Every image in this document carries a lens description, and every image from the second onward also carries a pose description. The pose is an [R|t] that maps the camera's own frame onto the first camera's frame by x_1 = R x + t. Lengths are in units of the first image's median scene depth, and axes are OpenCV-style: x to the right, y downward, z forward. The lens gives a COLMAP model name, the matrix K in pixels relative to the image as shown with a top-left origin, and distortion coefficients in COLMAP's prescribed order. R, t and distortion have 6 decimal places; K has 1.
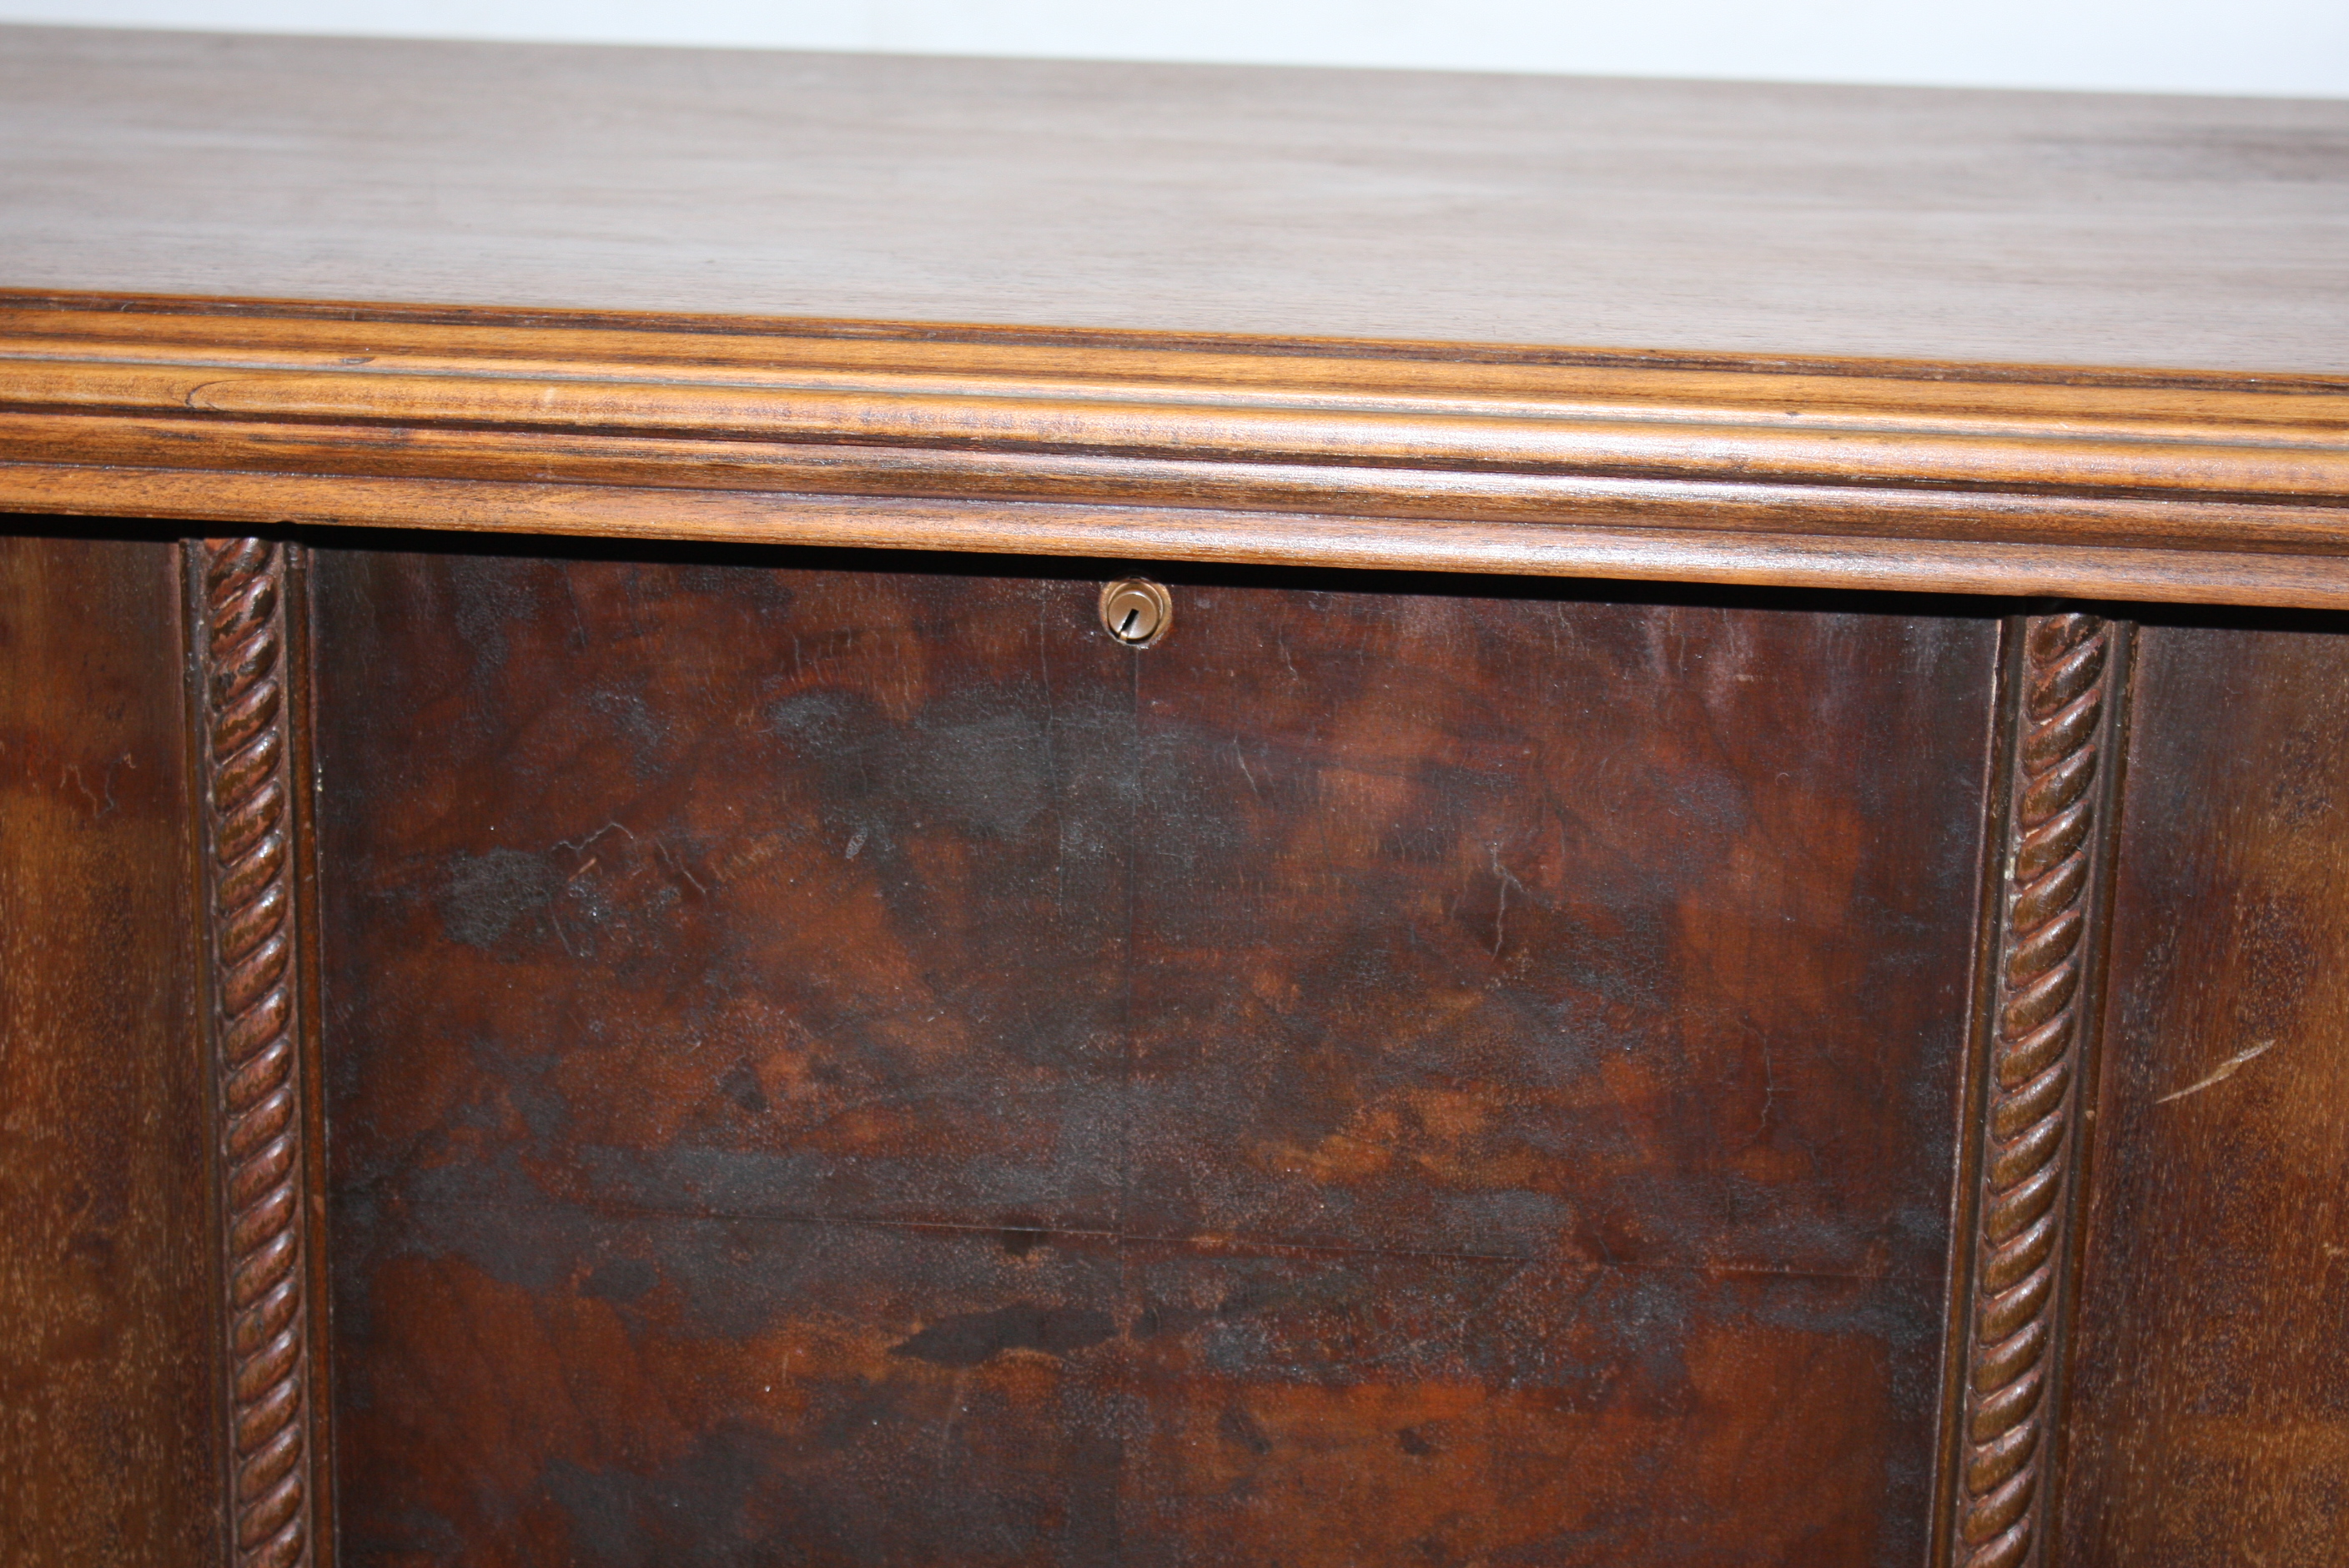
lens RADIAL K [[4488.2, 0, 1140.6], [0, 4488.2, 755.0], [0, 0, 1]] dist [0.029744, 0.025946]
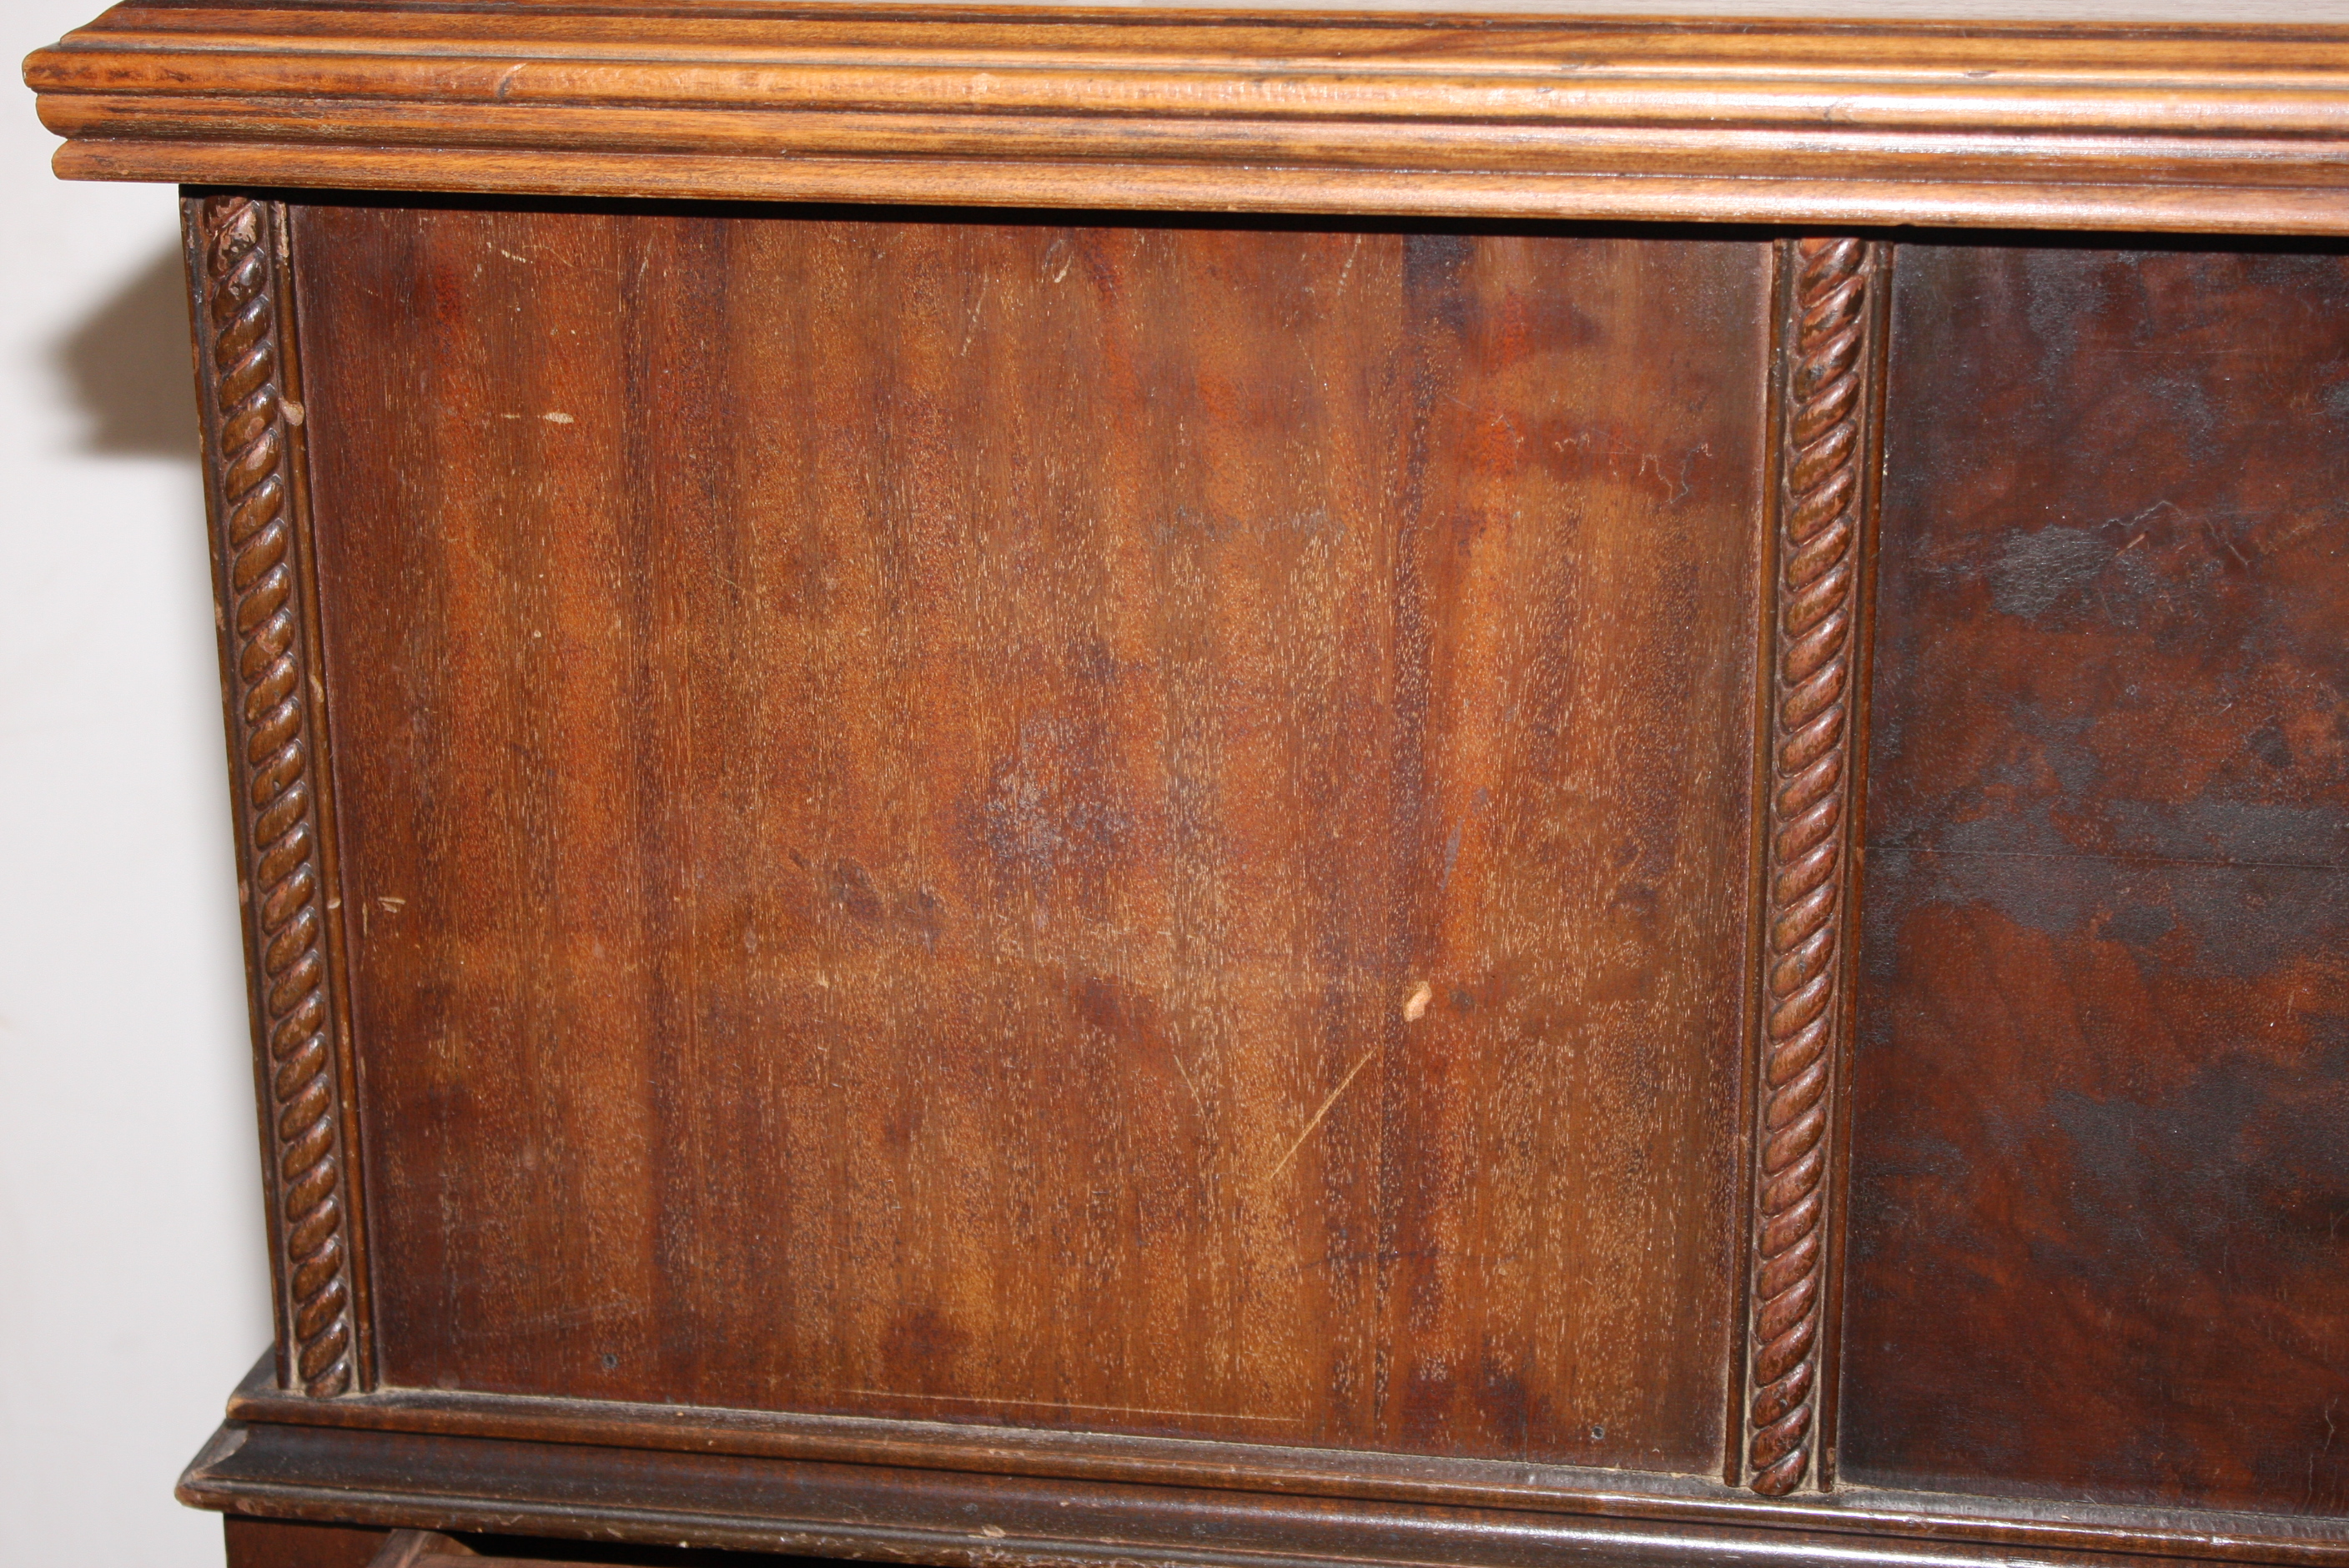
lens RADIAL K [[4488.2, 0, 1140.6], [0, 4488.2, 755.0], [0, 0, 1]] dist [0.029744, 0.025946]
pose [[0.997775, -0.007512, -0.066246, -0.291676], [0.010987, 0.998574, 0.052250, 0.016893], [0.065759, -0.052862, 0.996434, -0.100258]]
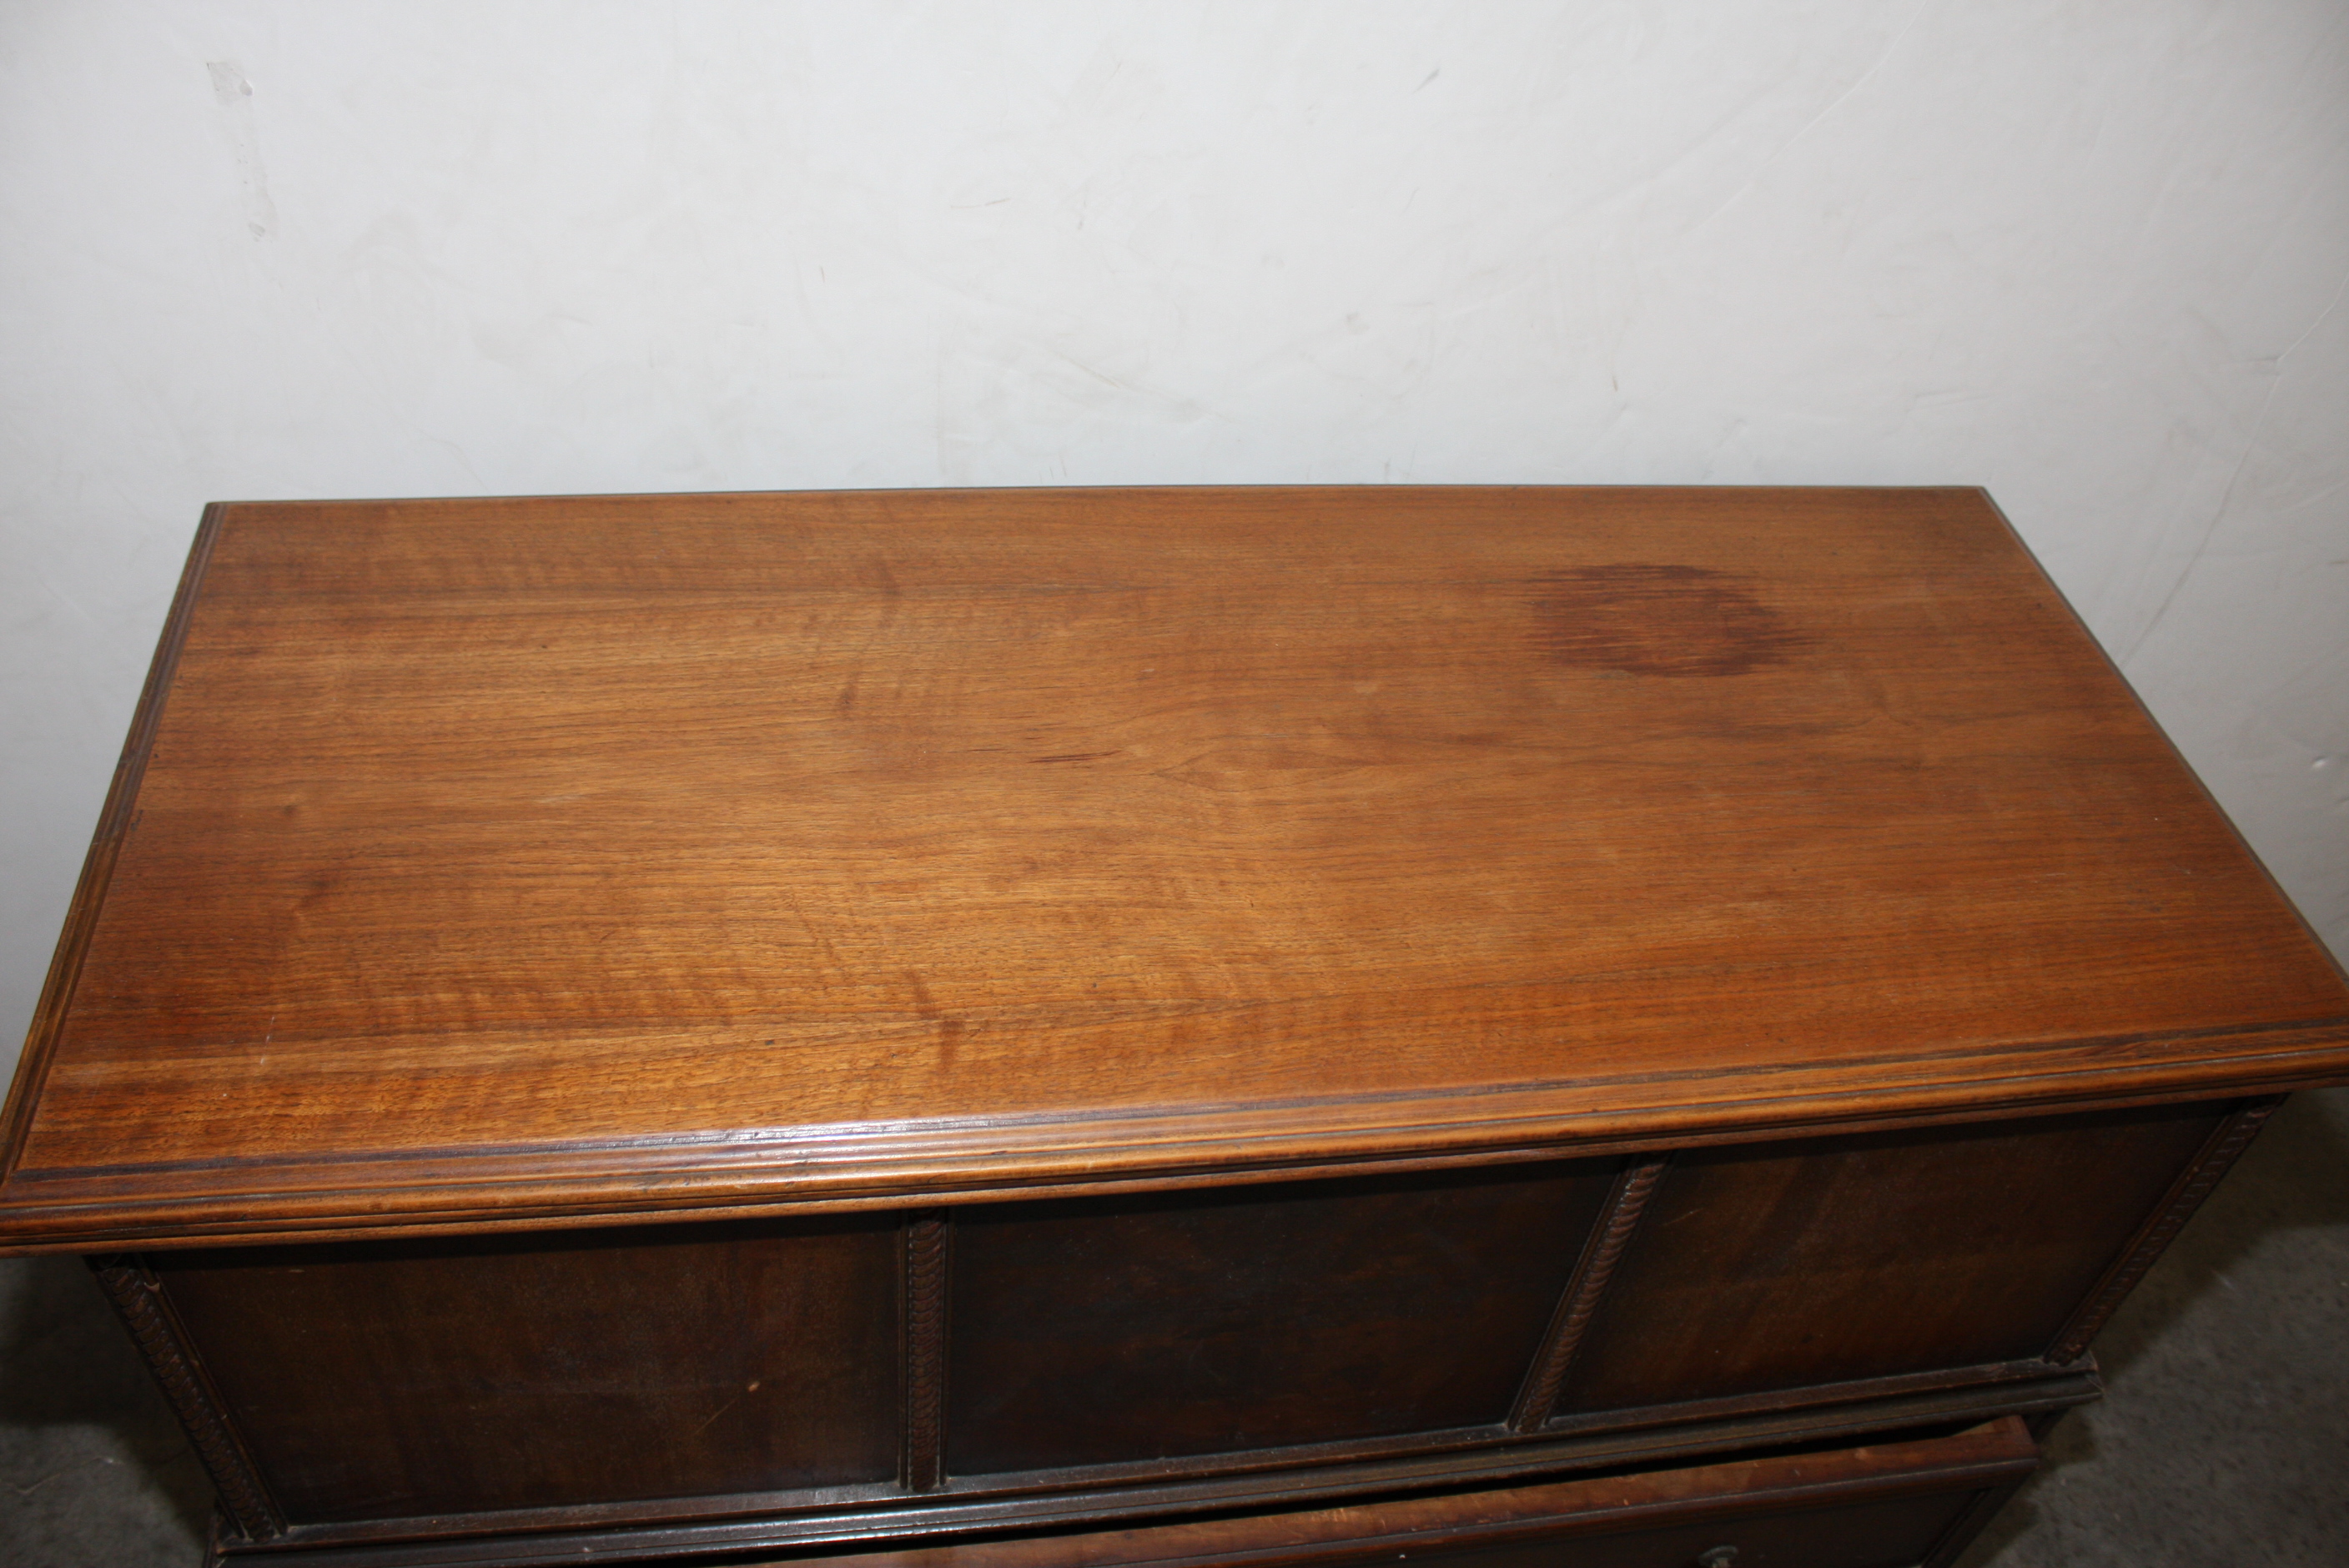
lens RADIAL K [[1980.8, 0, 1174.5], [0, 1980.8, 784.0], [0, 0, 1]] dist [-0.157072, 0.123278]
pose [[0.963358, -0.122397, 0.238665, -0.288725], [-0.010560, 0.871813, 0.489724, -0.699835], [-0.268012, -0.474300, 0.838576, 0.223881]]
